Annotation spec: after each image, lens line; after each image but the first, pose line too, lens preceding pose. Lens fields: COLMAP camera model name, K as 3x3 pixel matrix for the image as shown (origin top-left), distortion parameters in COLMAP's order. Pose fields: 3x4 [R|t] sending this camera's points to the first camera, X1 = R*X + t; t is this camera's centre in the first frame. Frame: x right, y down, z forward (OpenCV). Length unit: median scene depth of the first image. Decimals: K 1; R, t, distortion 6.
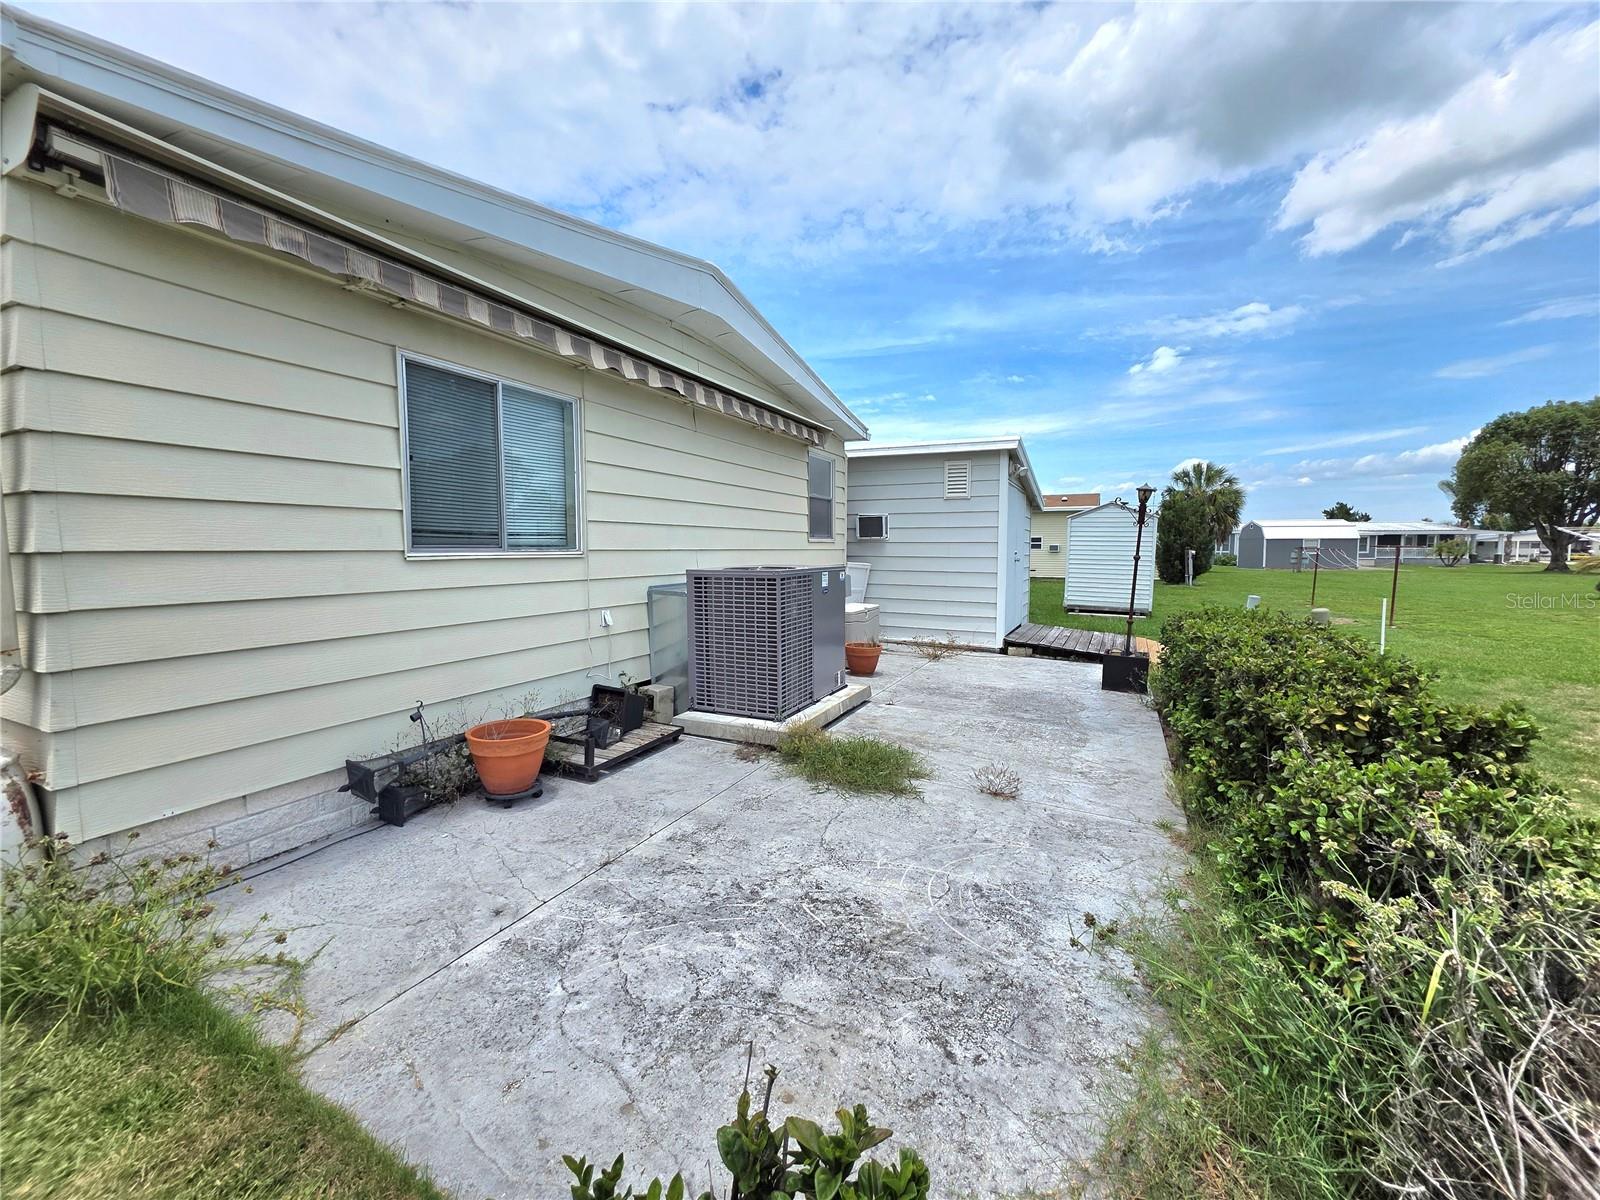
lens RADIAL K [[639.1, 0, 795.8], [0, 639.1, 593.5], [0, 0, 1]] dist [-0.004528, 0.001226]
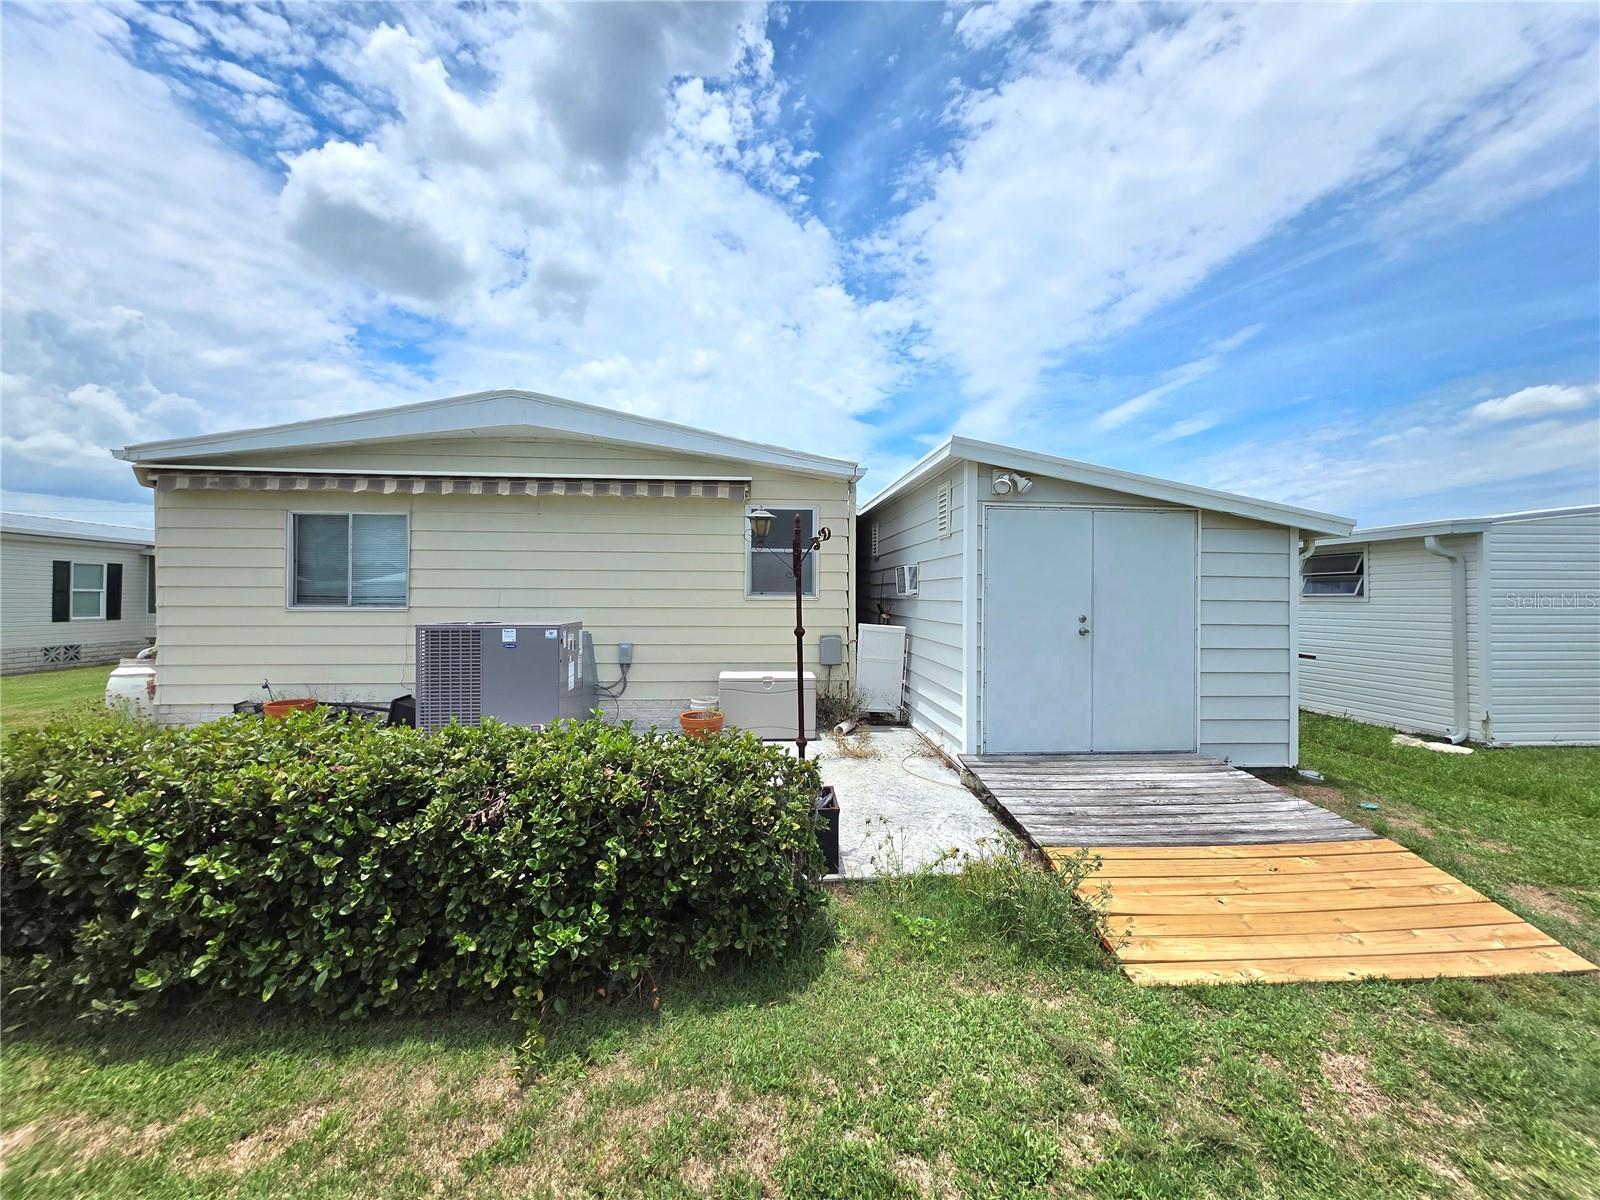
lens RADIAL K [[639.1, 0, 788.6], [0, 639.1, 596.6], [0, 0, 1]] dist [-0.004528, 0.001226]
pose [[0.490152, -0.001636, -0.871635, 1.727385], [-0.065700, 0.997084, -0.038817, -0.108205], [0.869157, 0.076293, 0.488615, 1.224886]]
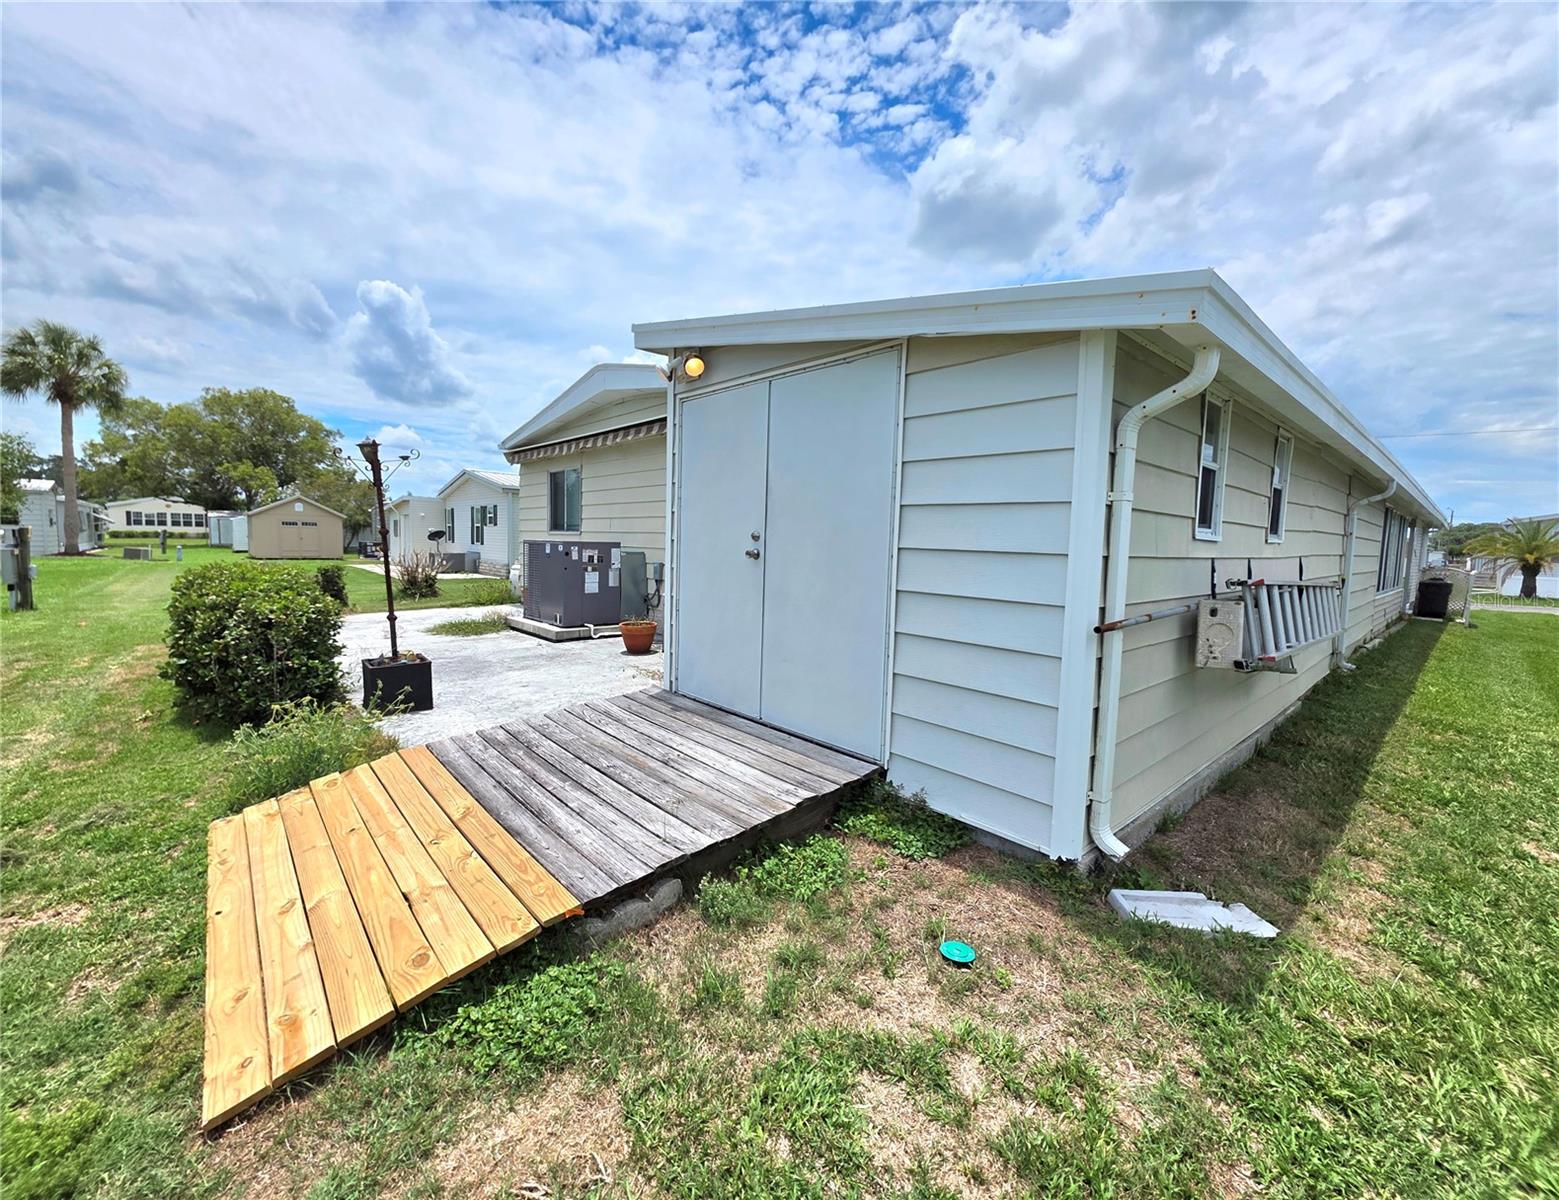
lens RADIAL K [[642.9, 0, 776.6], [0, 642.9, 605.9], [0, 0, 1]] dist [-0.010400, -0.000460]
pose [[-0.385437, 0.083423, -0.918955, 1.752989], [-0.089632, 0.987810, 0.127268, -0.179324], [0.918370, 0.131421, -0.373262, 2.872624]]
